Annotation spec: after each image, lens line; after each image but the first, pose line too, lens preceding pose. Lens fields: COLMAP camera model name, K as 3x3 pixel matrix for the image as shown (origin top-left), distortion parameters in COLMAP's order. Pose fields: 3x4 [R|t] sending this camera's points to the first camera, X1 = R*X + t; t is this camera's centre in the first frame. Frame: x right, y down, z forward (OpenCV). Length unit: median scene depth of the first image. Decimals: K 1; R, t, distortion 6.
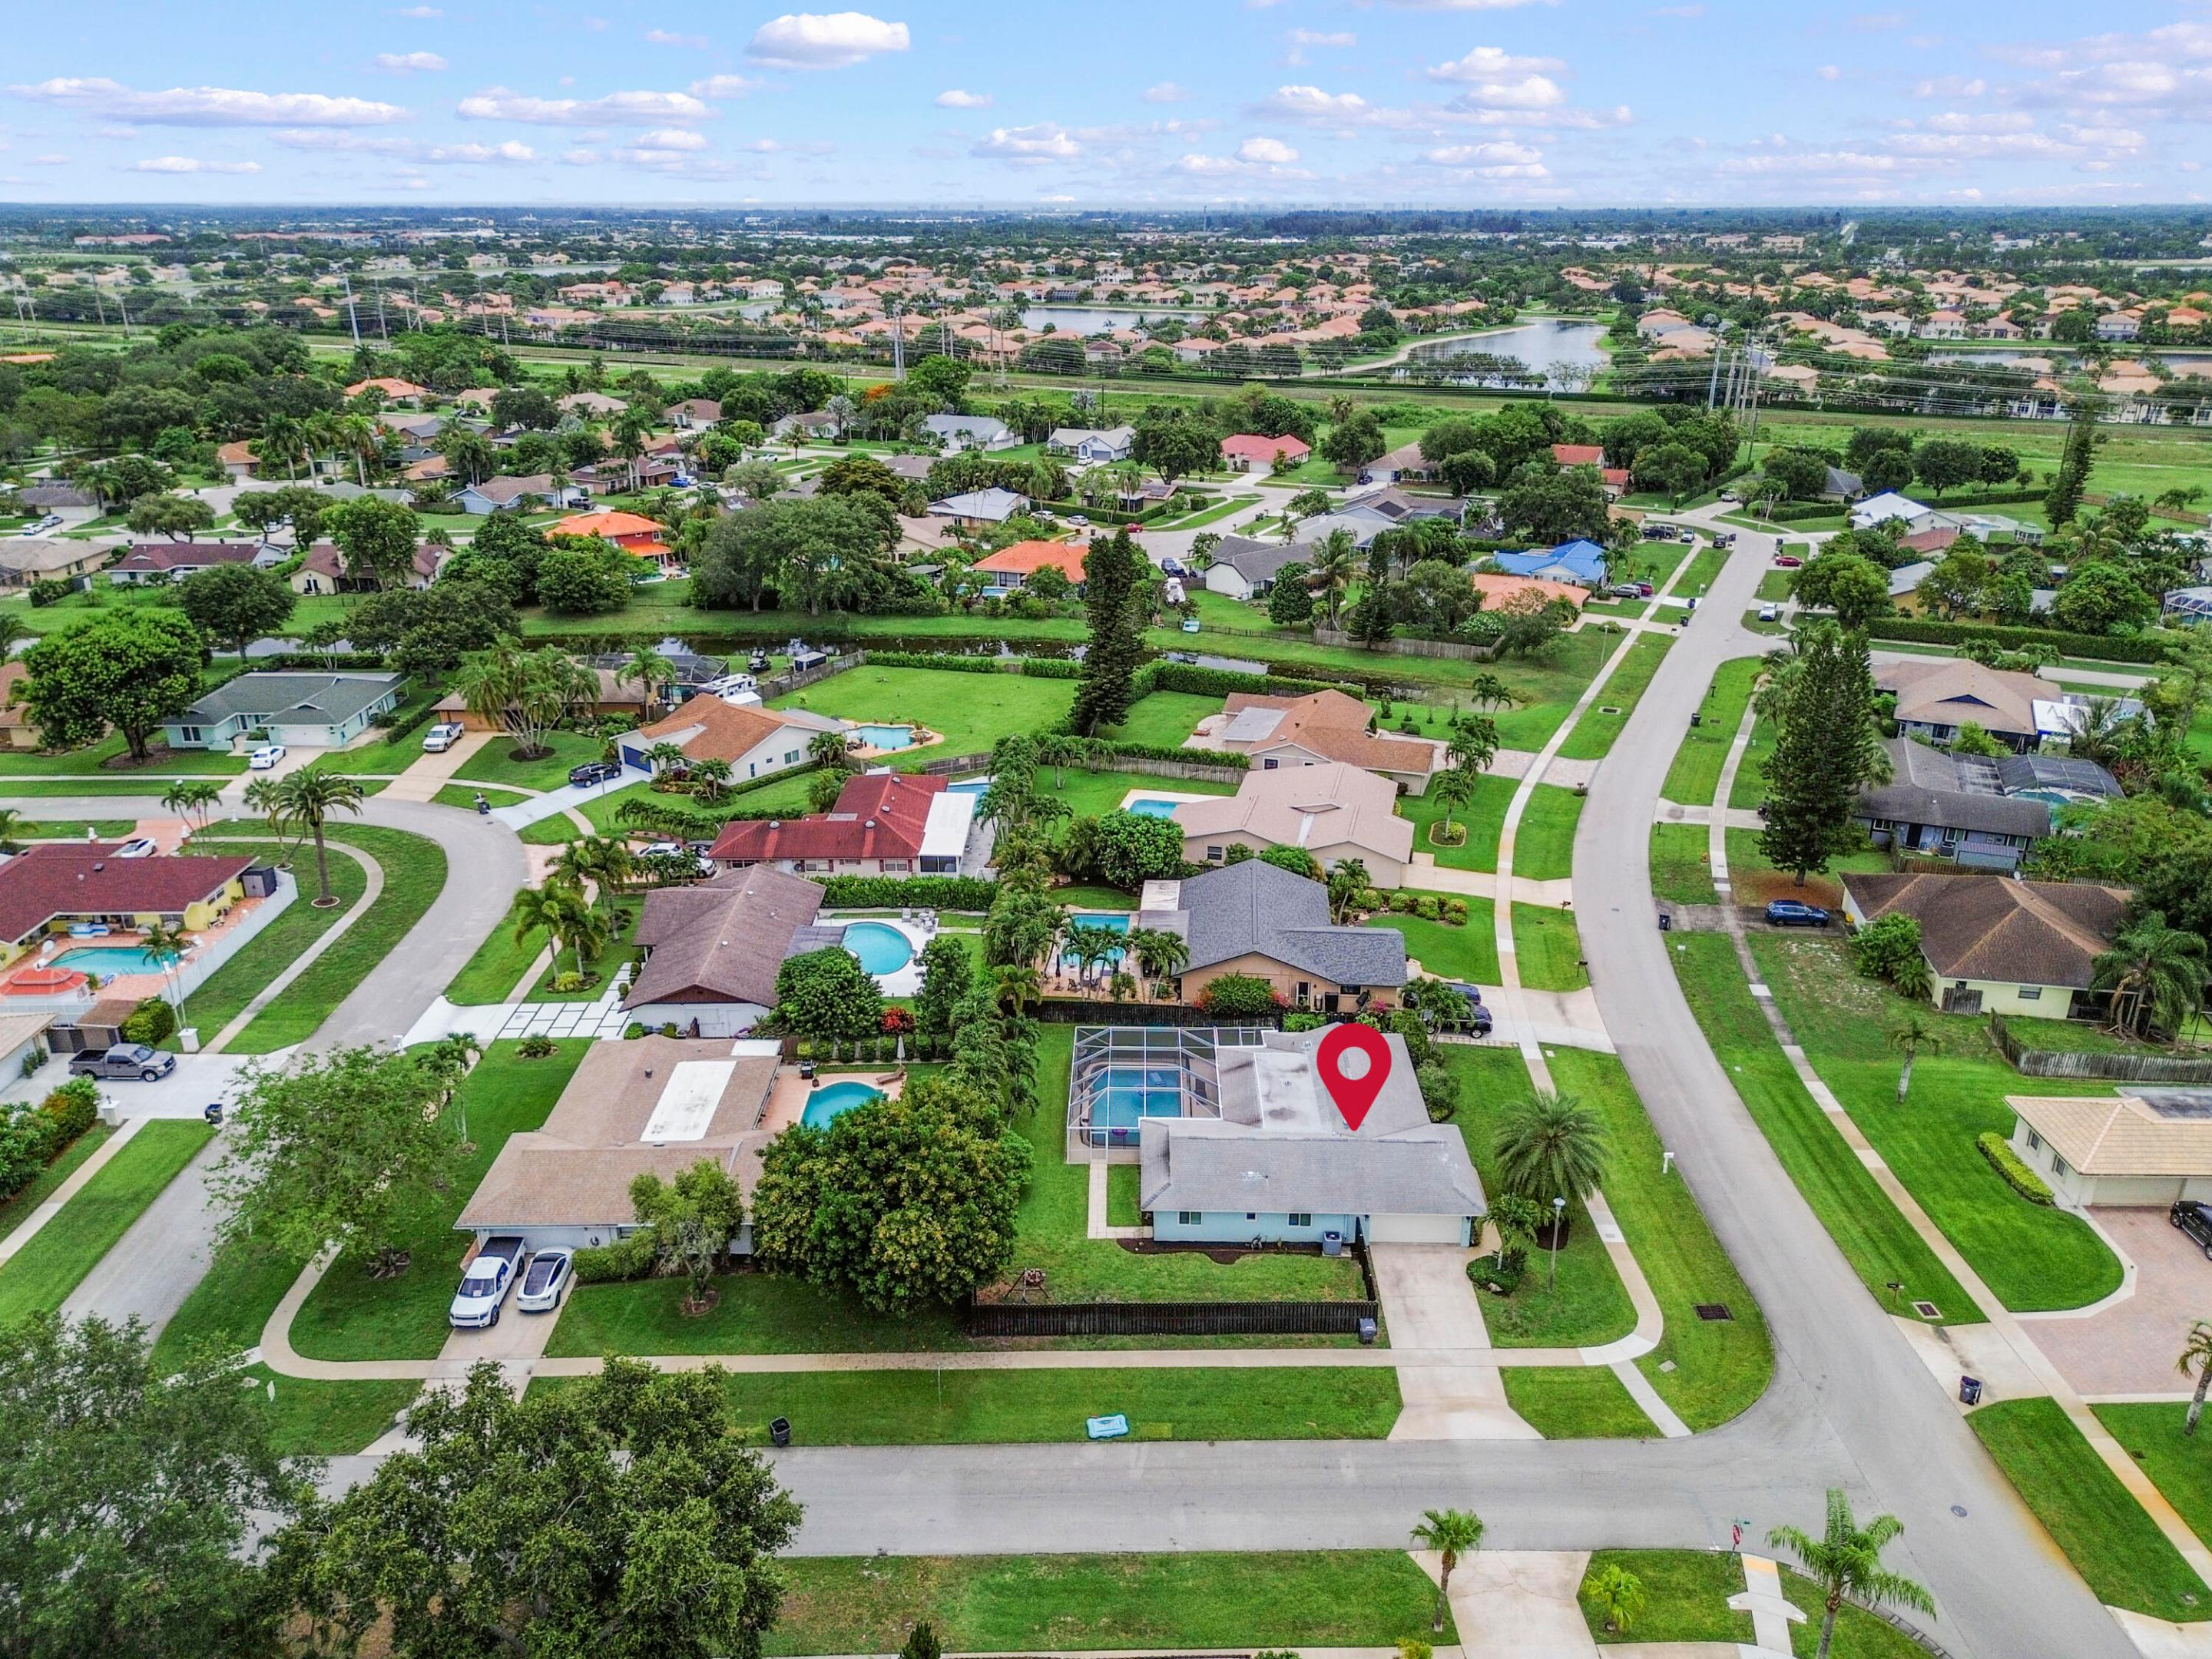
lens RADIAL K [[1613.9, 0, 1095.2], [0, 1613.9, 792.2], [0, 0, 1]] dist [0.027822, -0.004226]
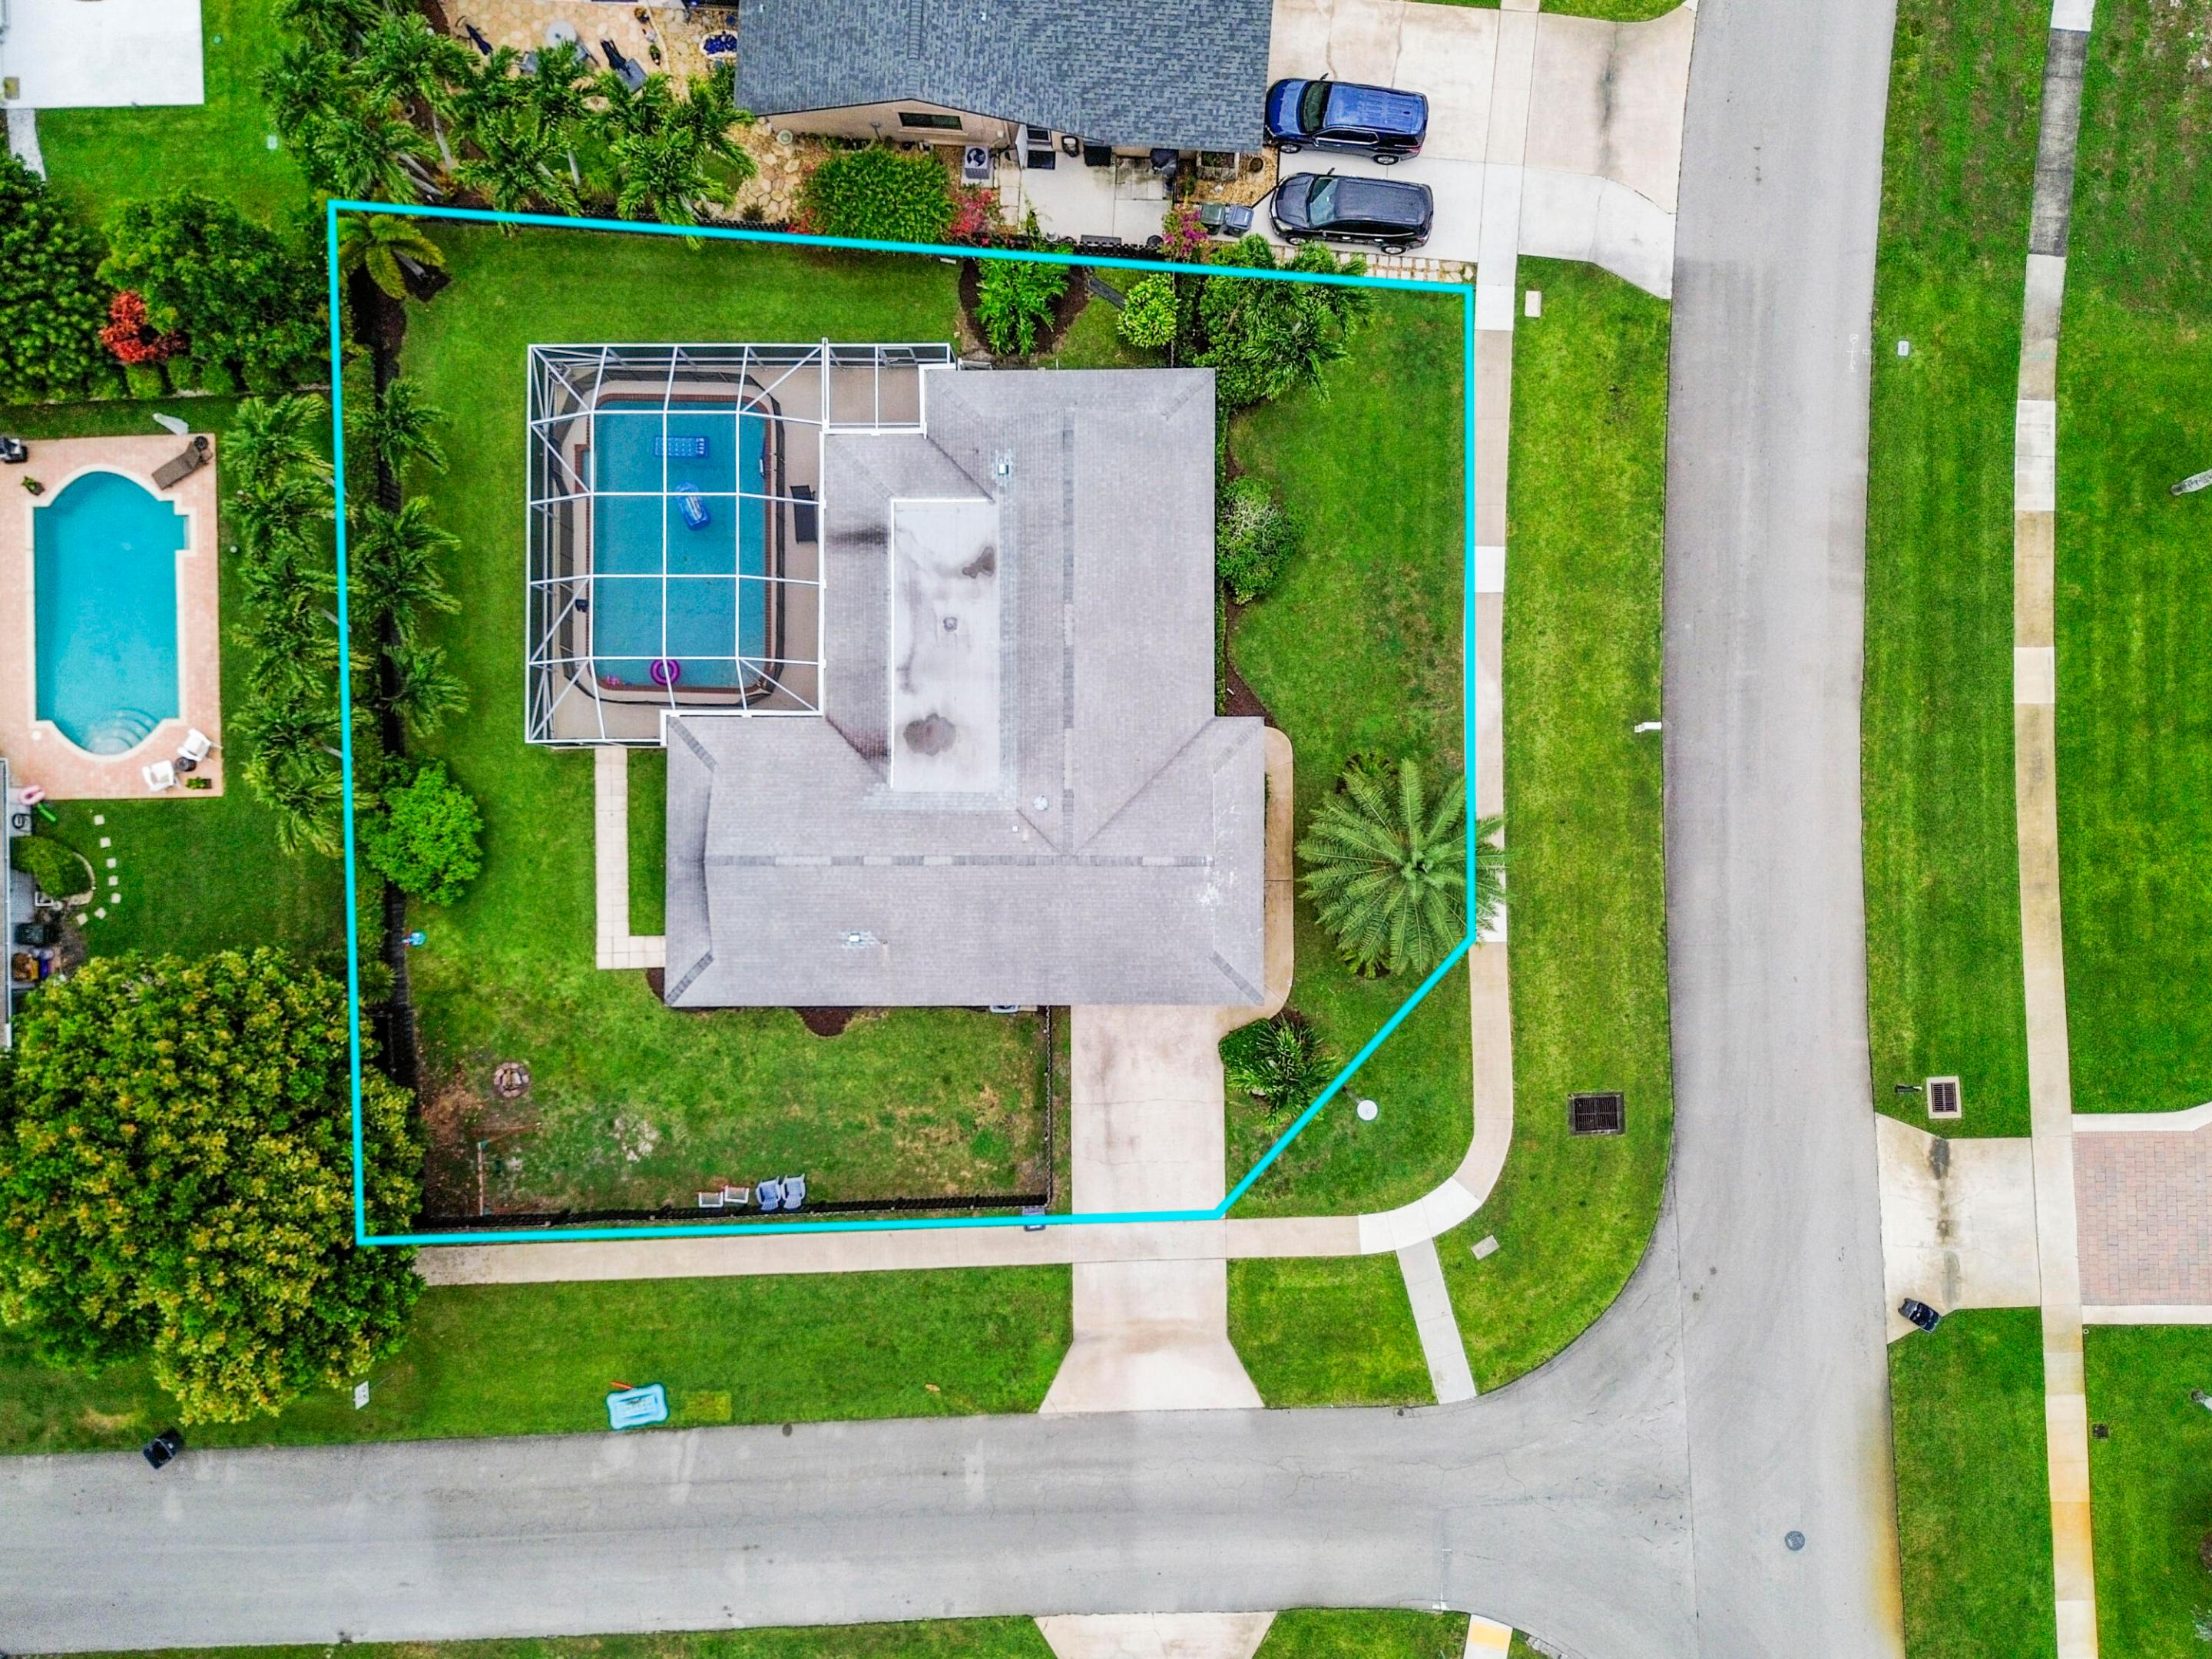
lens RADIAL K [[1613.9, 0, 1095.2], [0, 1613.9, 792.2], [0, 0, 1]] dist [0.027822, -0.004226]
pose [[0.999600, -0.025203, -0.012849, 0.207583], [0.021018, 0.357658, 0.933616, -0.329810], [-0.018935, -0.933513, 0.358044, 0.941847]]
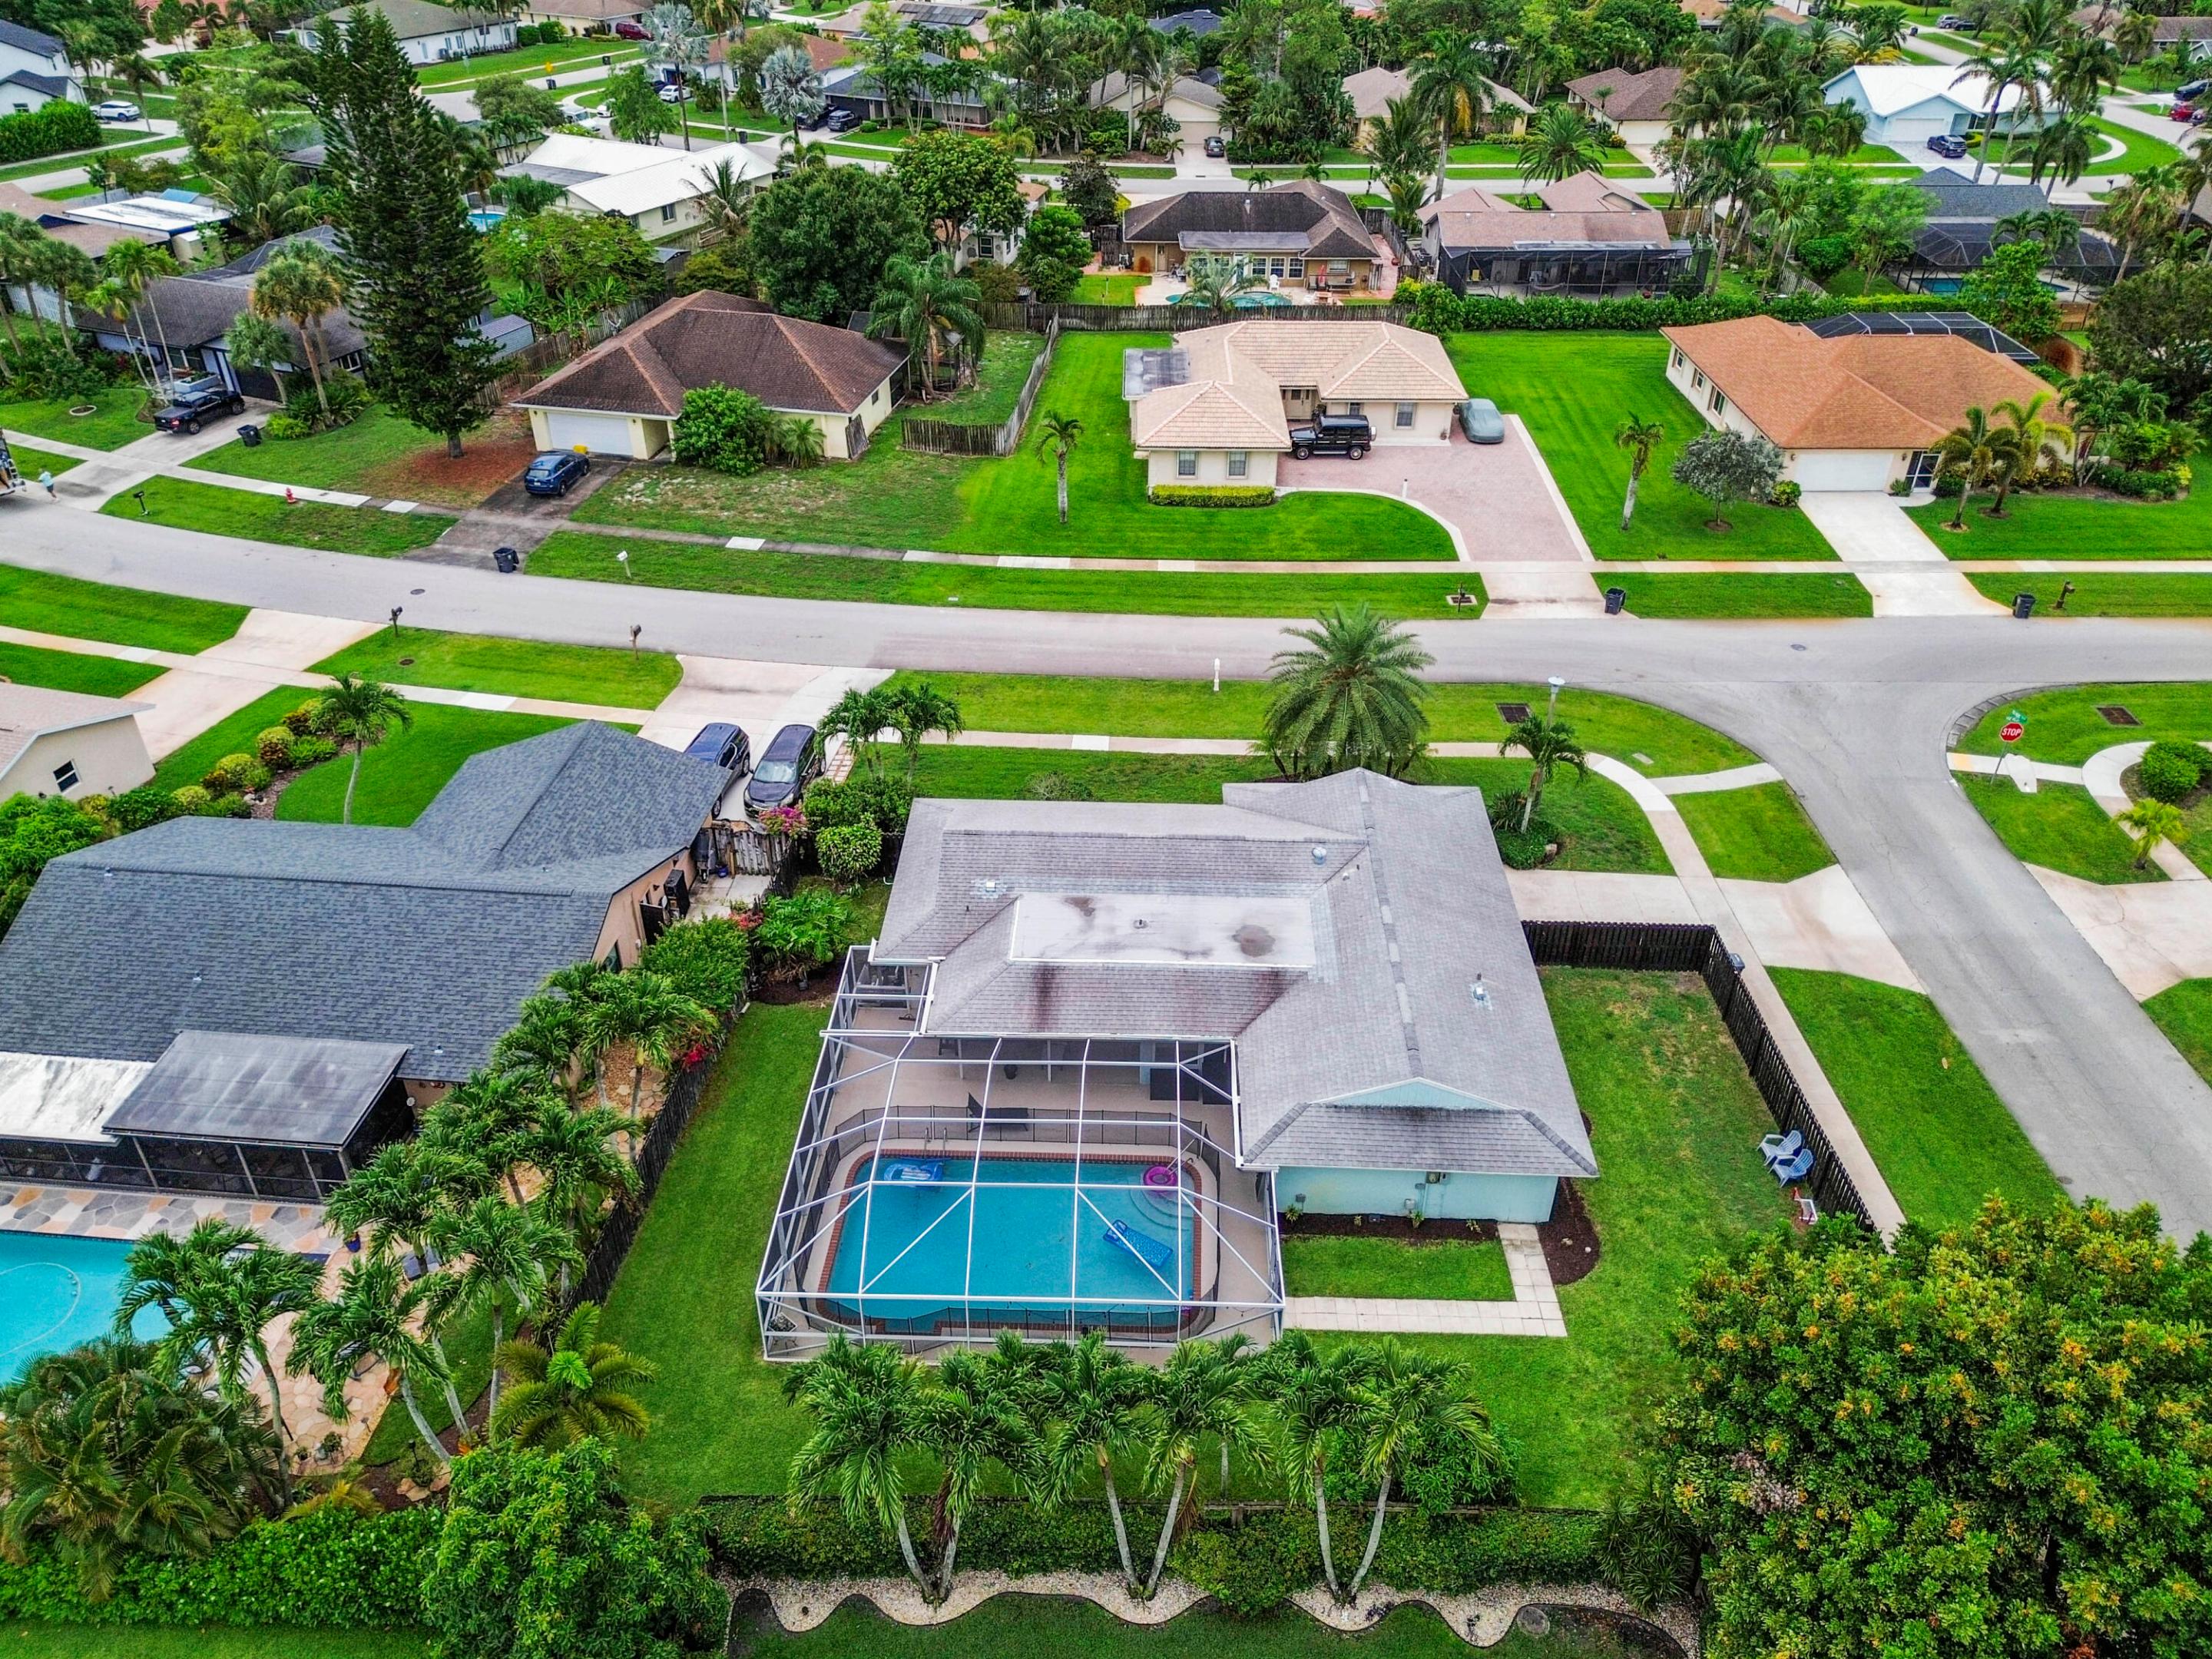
lens RADIAL K [[1613.9, 0, 1095.2], [0, 1613.9, 792.2], [0, 0, 1]] dist [0.027822, -0.004226]
pose [[0.014038, -0.530068, 0.847839, -0.345358], [0.343600, 0.798845, 0.493747, -0.126075], [-0.939011, 0.284386, 0.193346, 1.107278]]
